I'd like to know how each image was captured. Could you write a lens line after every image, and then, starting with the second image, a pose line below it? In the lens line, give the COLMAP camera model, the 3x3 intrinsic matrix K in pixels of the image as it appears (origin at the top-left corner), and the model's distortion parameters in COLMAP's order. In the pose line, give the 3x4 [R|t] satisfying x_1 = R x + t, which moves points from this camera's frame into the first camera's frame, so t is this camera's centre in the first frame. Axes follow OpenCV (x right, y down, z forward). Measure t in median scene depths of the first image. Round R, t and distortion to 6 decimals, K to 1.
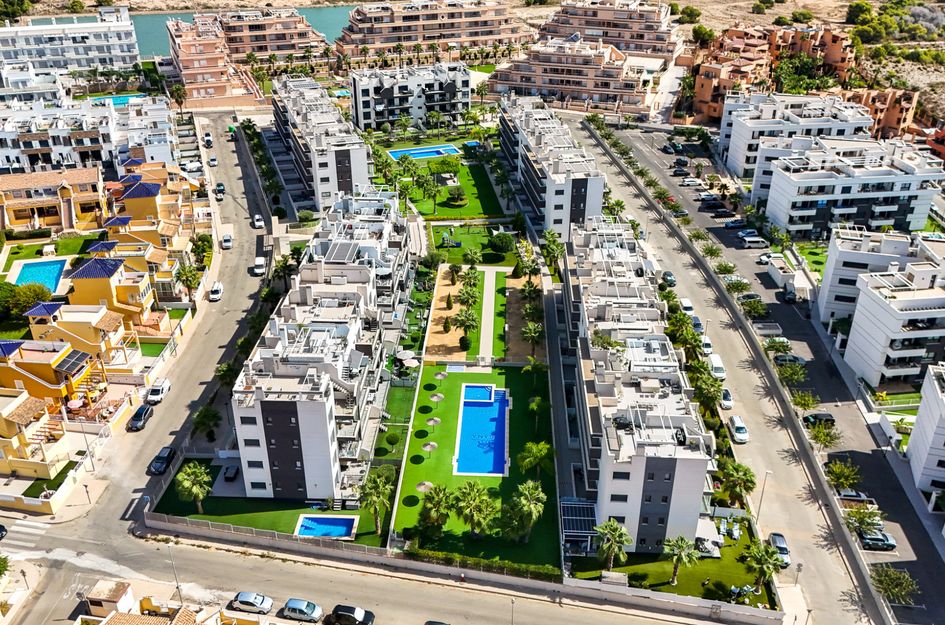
lens RADIAL K [[820.1, 0, 472.5], [0, 820.1, 312.5], [0, 0, 1]] dist [0.062392, -0.061874]
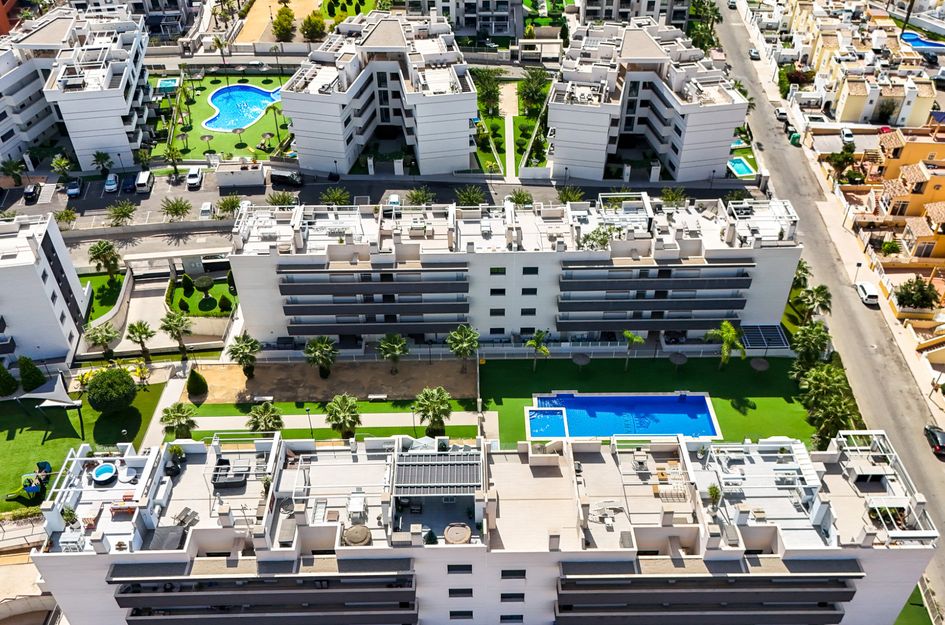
lens RADIAL K [[820.7, 0, 472.5], [0, 820.7, 312.5], [0, 0, 1]] dist [0.024700, 0.002166]
pose [[-0.054961, -0.635889, 0.769821, -0.322926], [0.477681, 0.660289, 0.579517, -0.280169], [-0.876813, 0.399579, 0.267462, 0.526544]]
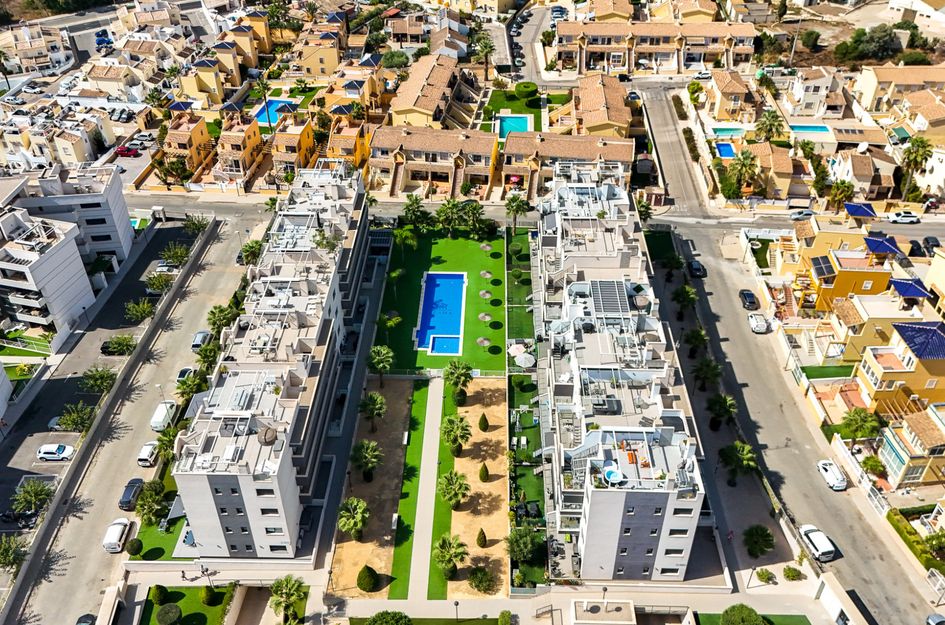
lens RADIAL K [[820.1, 0, 472.5], [0, 820.1, 312.5], [0, 0, 1]] dist [0.062392, -0.061874]
pose [[-0.999848, 0.011853, -0.012820, -0.008776], [-0.006896, 0.406471, 0.913638, -0.528759], [0.016041, 0.913587, -0.406328, 0.878494]]
